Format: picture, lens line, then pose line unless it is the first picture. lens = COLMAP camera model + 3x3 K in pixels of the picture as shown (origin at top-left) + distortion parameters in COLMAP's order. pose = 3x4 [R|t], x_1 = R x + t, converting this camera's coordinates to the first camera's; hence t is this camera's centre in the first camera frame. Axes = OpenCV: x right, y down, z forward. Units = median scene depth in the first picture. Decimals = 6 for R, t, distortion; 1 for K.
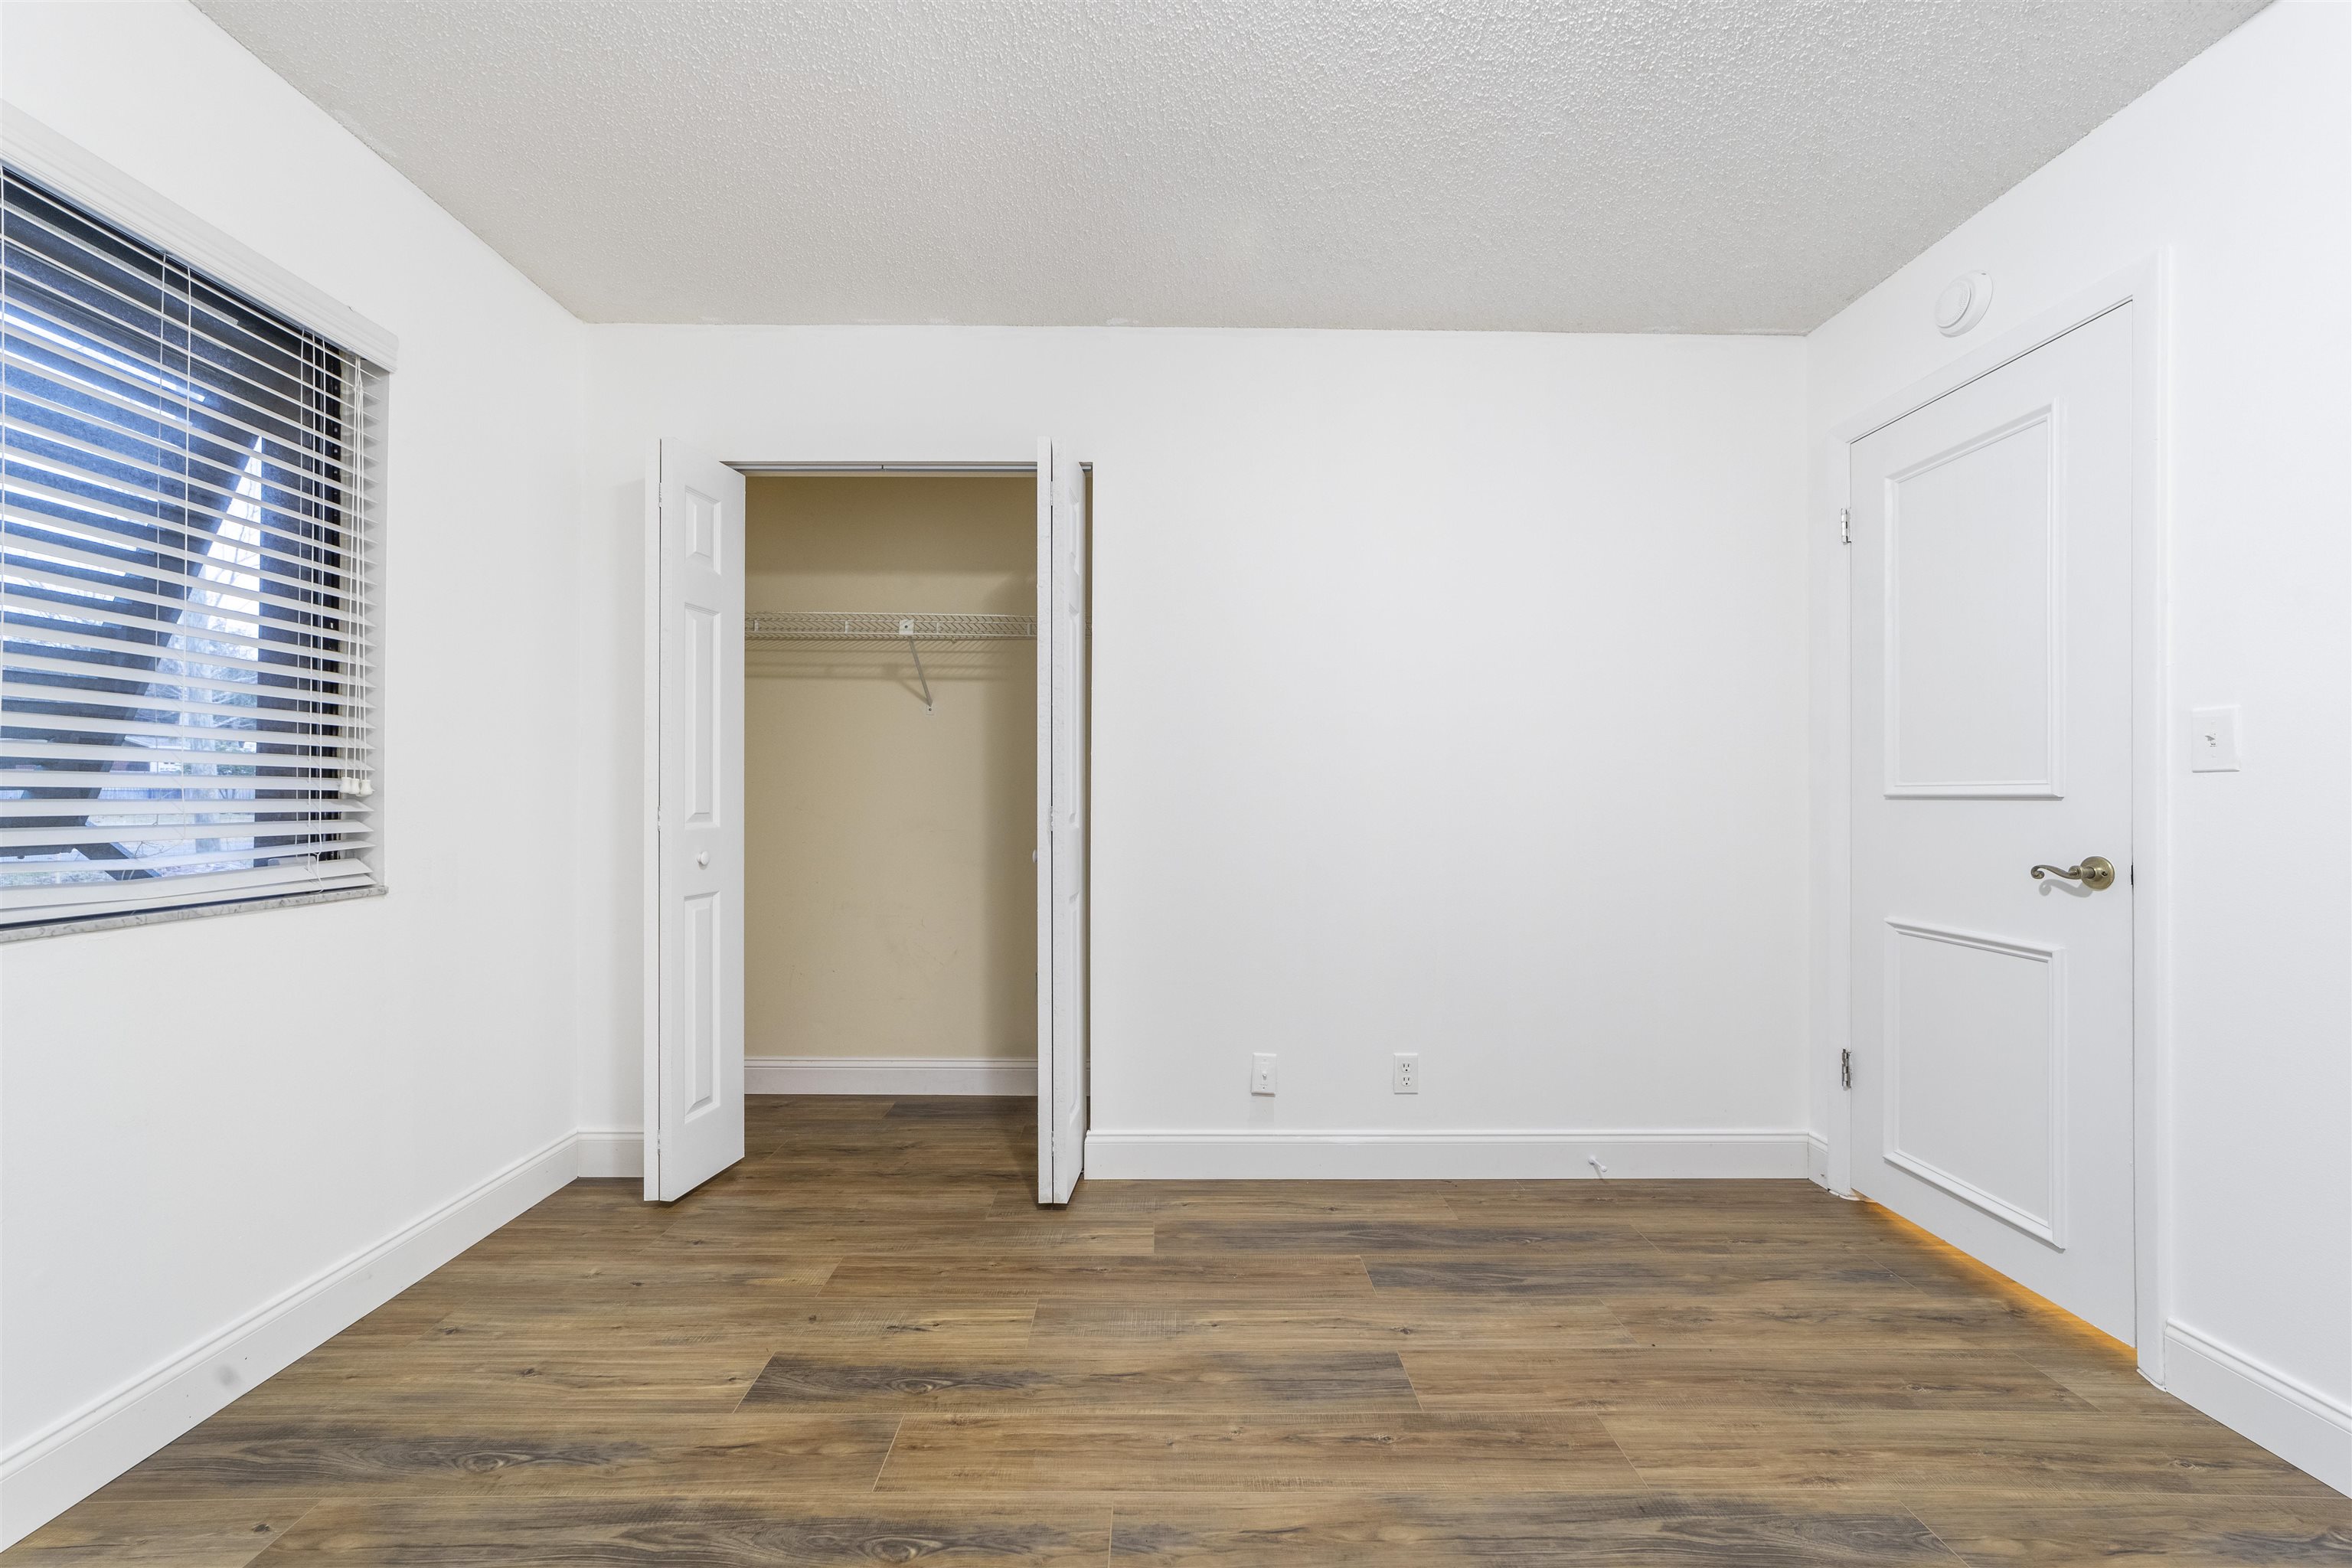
lens RADIAL K [[901.6, 0, 1174.7], [0, 901.6, 781.9], [0, 0, 1]] dist [-0.018886, 0.008397]
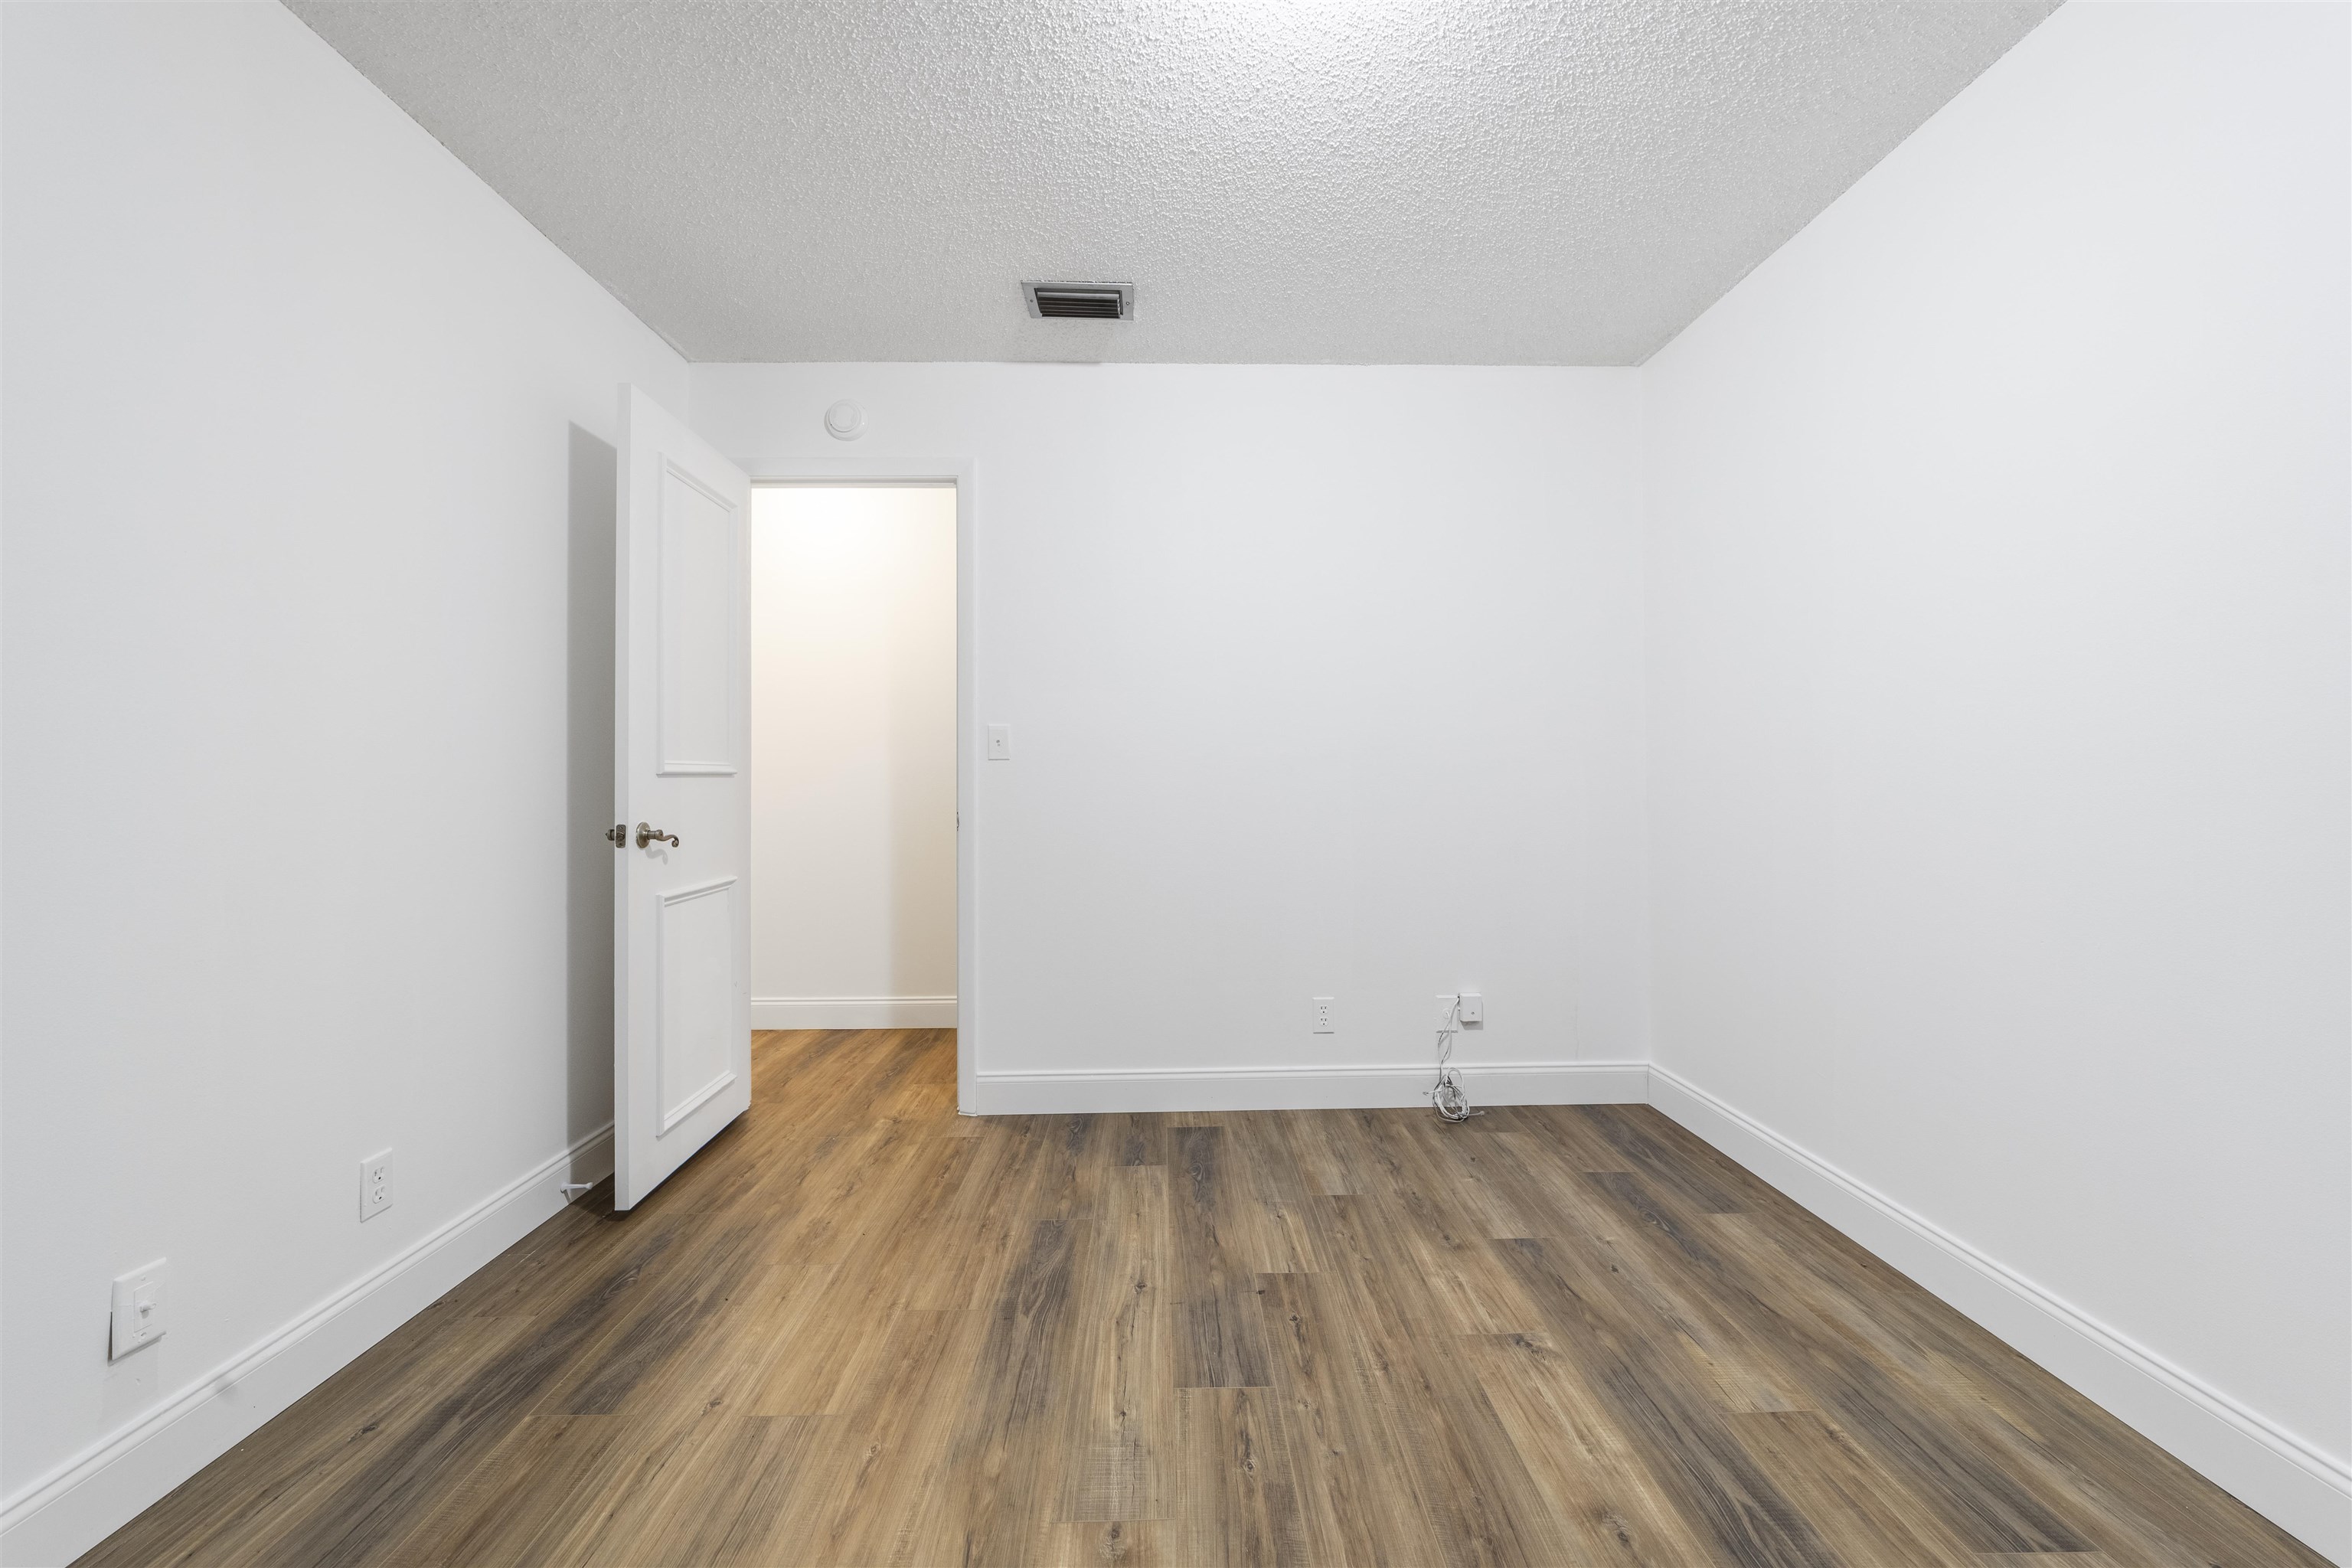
lens RADIAL K [[901.6, 0, 1174.7], [0, 901.6, 781.9], [0, 0, 1]] dist [-0.018886, 0.008397]
pose [[0.000317, -0.007223, 0.999974, -0.651225], [-0.010609, 0.999918, 0.007226, 0.015332], [-0.999944, -0.010611, 0.000241, 0.635689]]
